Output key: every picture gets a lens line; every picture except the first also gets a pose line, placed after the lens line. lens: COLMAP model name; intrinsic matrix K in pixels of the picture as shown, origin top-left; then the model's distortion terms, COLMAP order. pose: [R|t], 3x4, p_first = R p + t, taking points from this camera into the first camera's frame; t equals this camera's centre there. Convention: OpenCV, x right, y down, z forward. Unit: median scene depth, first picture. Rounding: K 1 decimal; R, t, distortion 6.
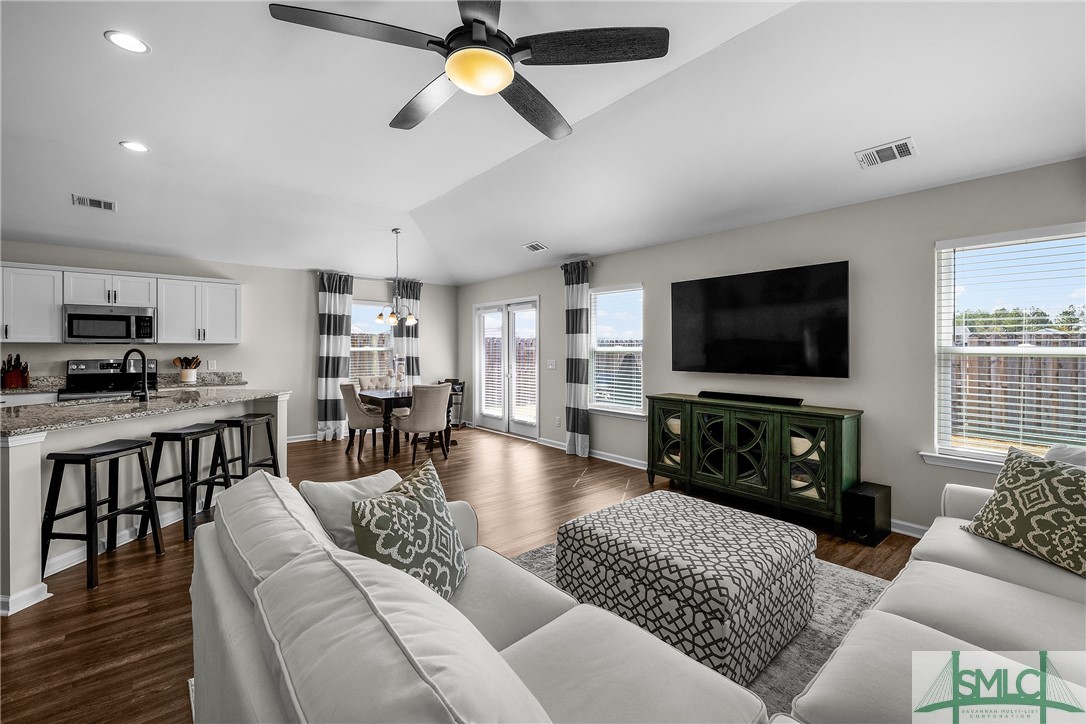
lens RADIAL K [[460.5, 0, 539.8], [0, 460.5, 349.5], [0, 0, 1]] dist [-0.001179, 0.000909]
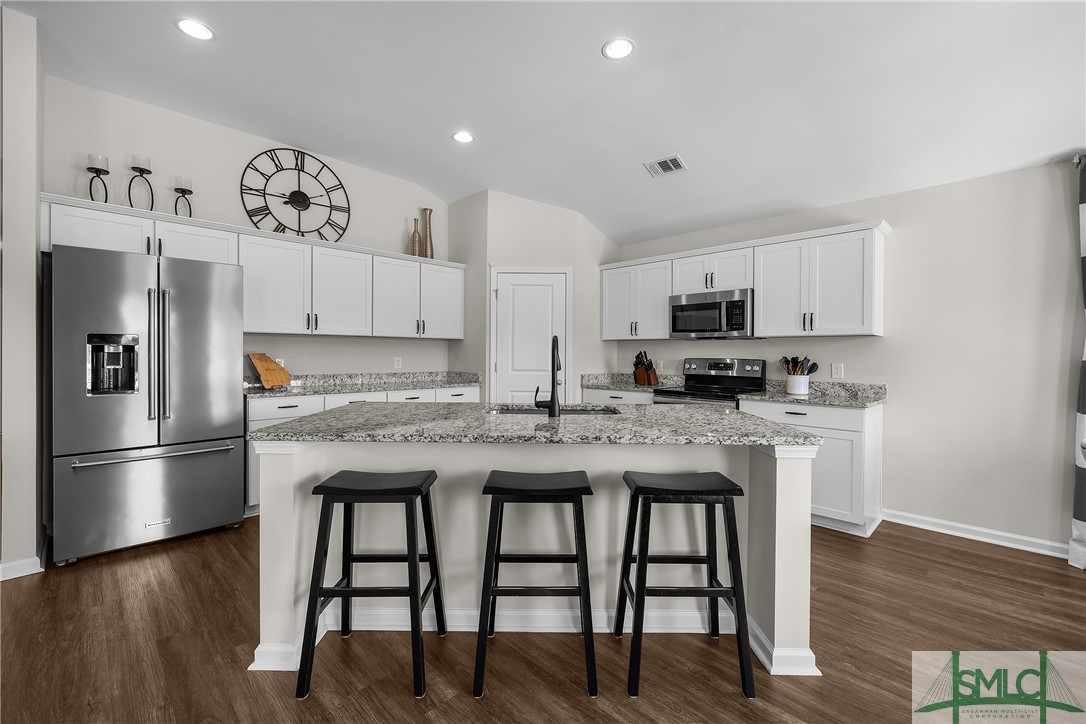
lens RADIAL K [[460.5, 0, 544.8], [0, 460.5, 357.3], [0, 0, 1]] dist [-0.001179, 0.000909]
pose [[0.095241, 0.010694, -0.995397, -0.131259], [-0.006651, 0.999927, 0.010106, 0.012013], [0.995432, 0.005658, 0.095305, 0.552776]]
